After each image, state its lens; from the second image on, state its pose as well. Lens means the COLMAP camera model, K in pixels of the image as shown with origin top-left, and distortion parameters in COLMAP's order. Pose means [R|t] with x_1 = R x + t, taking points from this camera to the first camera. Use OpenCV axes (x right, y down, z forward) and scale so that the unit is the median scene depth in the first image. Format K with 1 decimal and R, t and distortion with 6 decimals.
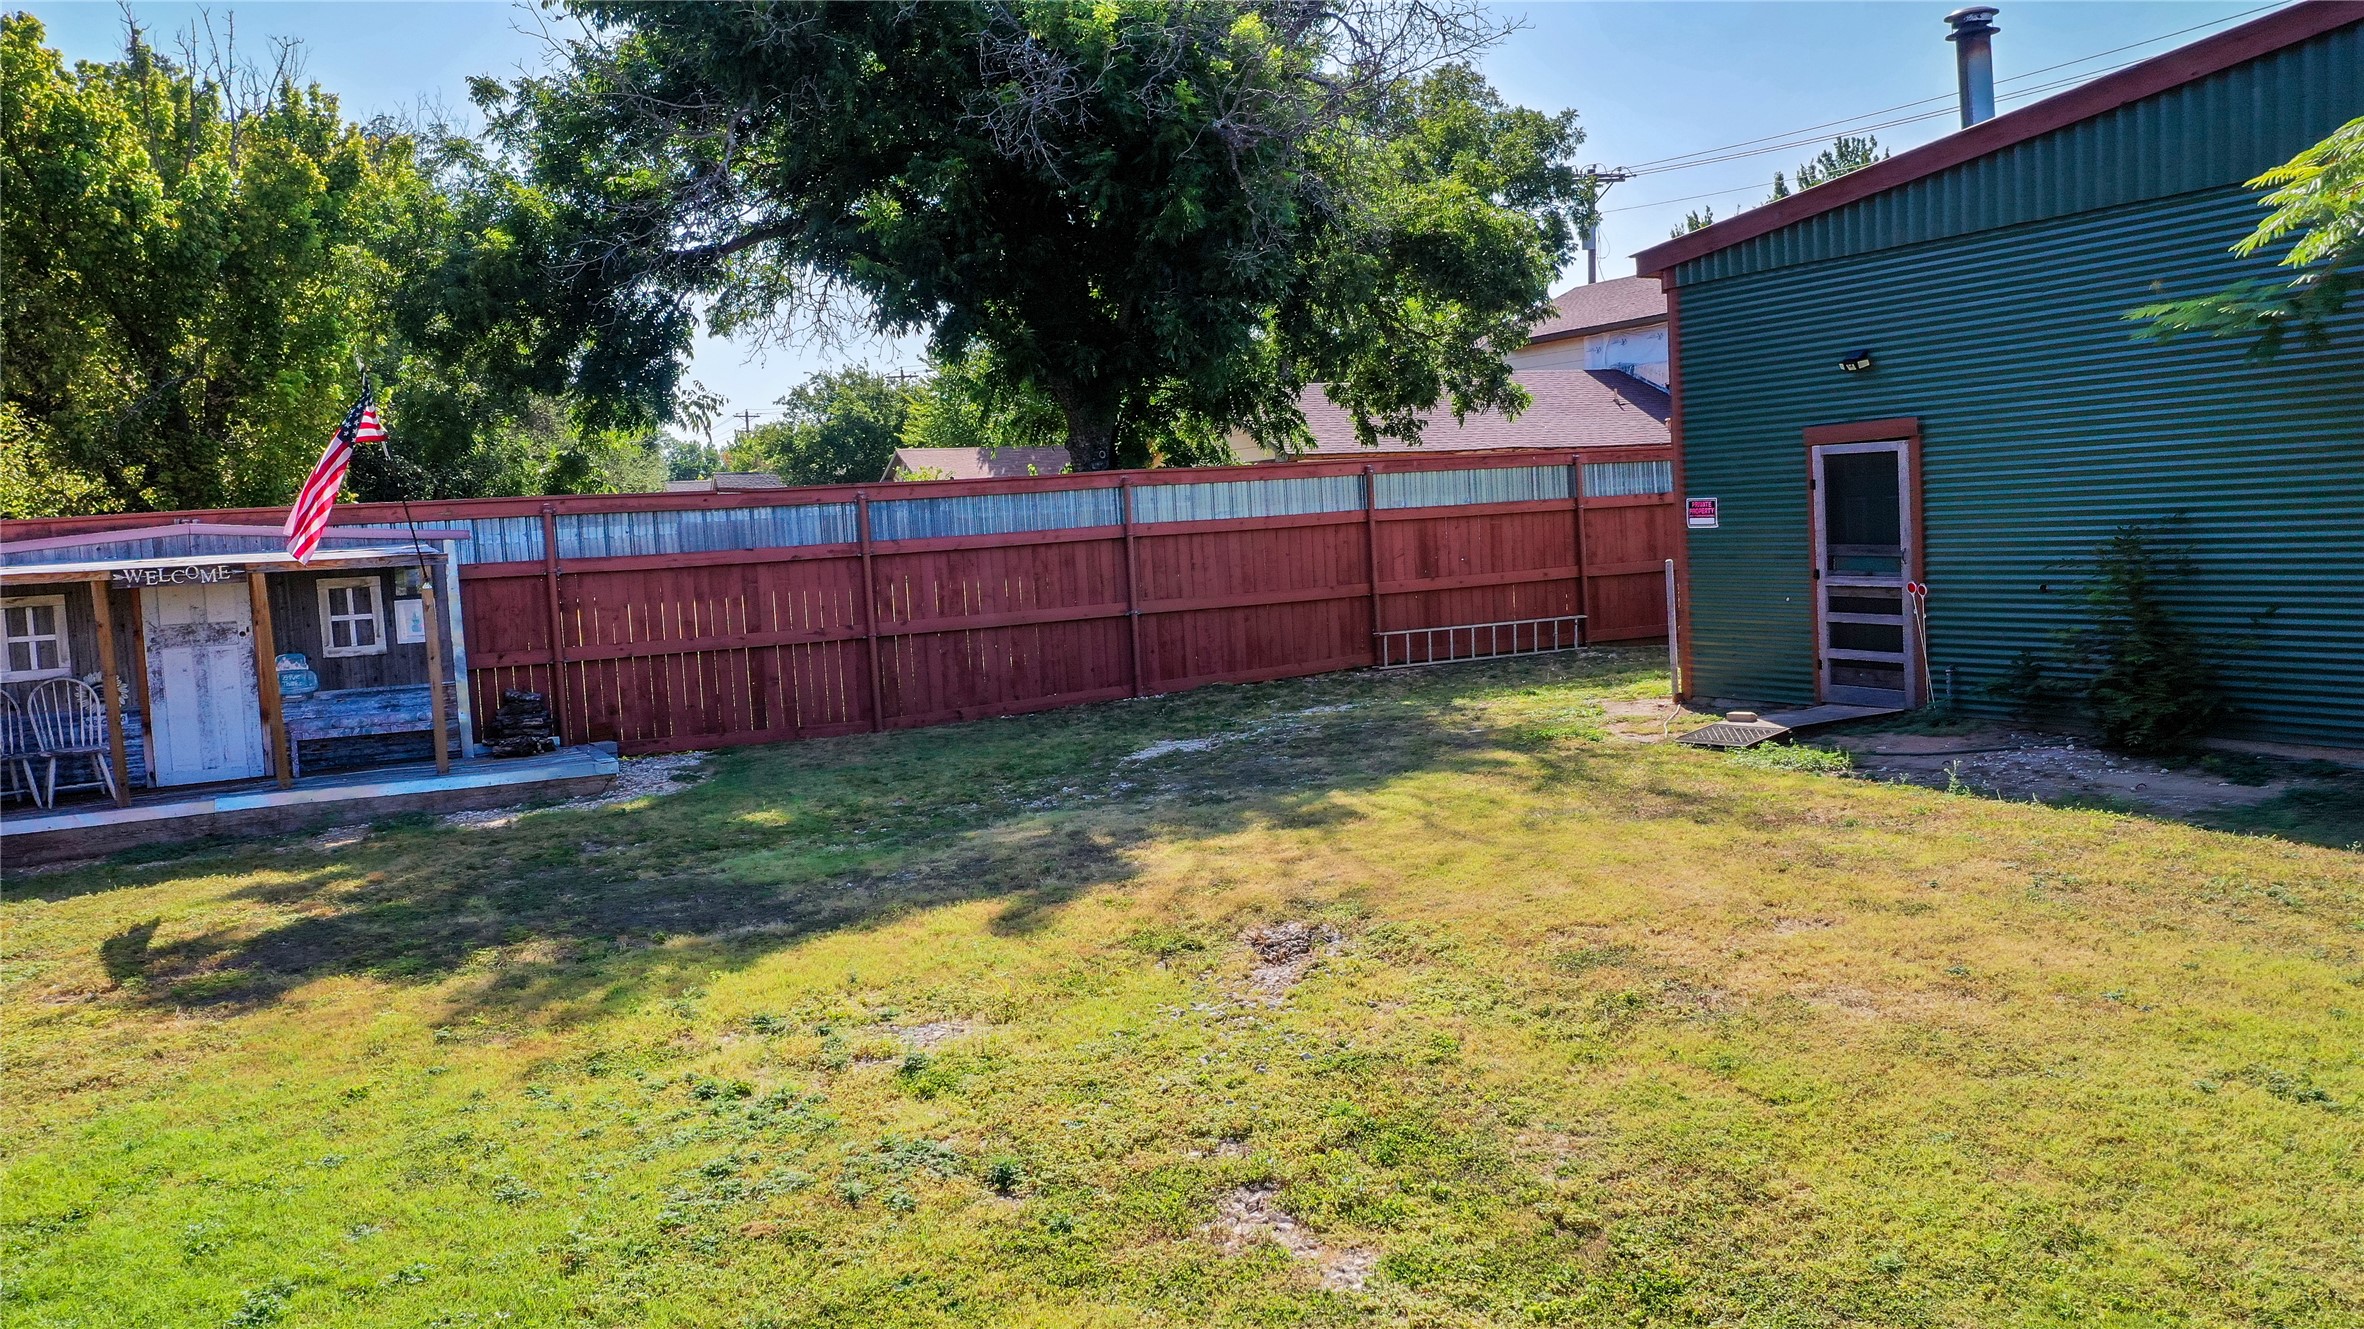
lens RADIAL K [[1843.7, 0, 1182.0], [0, 1843.7, 664.5], [0, 0, 1]] dist [0.006042, 0.009038]
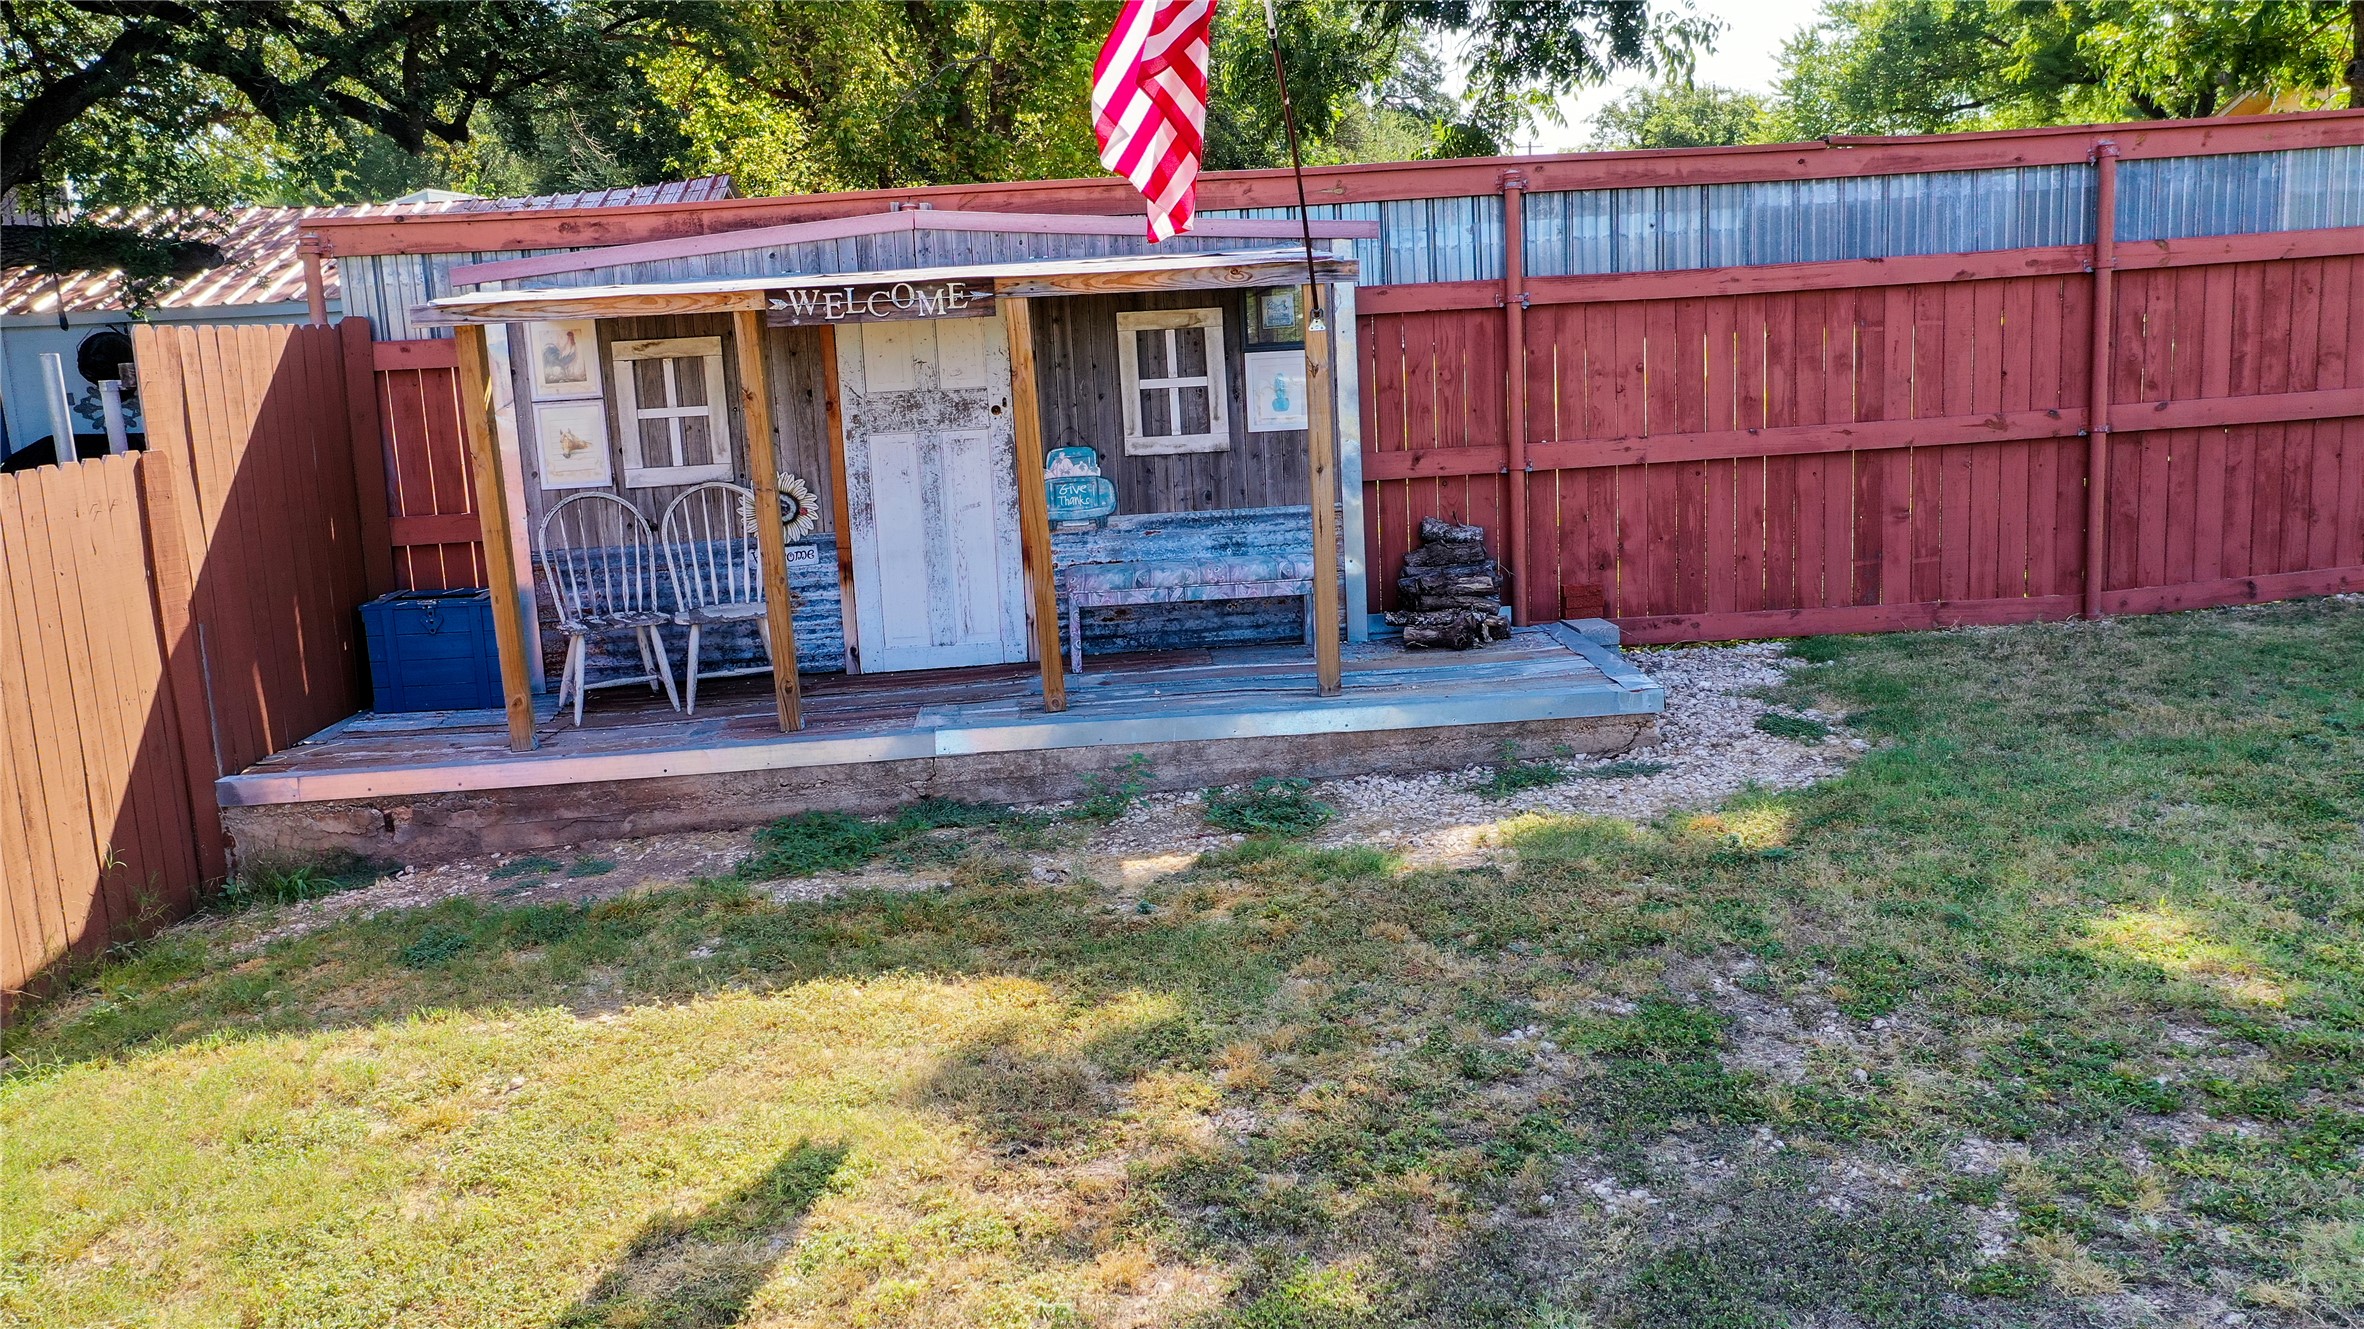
lens RADIAL K [[2047.4, 0, 1182.0], [0, 2047.4, 664.5], [0, 0, 1]] dist [0.014167, 0.011914]
pose [[0.919793, 0.071516, -0.385832, -0.207007], [-0.025444, 0.992052, 0.123227, -0.017751], [0.391578, -0.103527, 0.914303, 0.437292]]
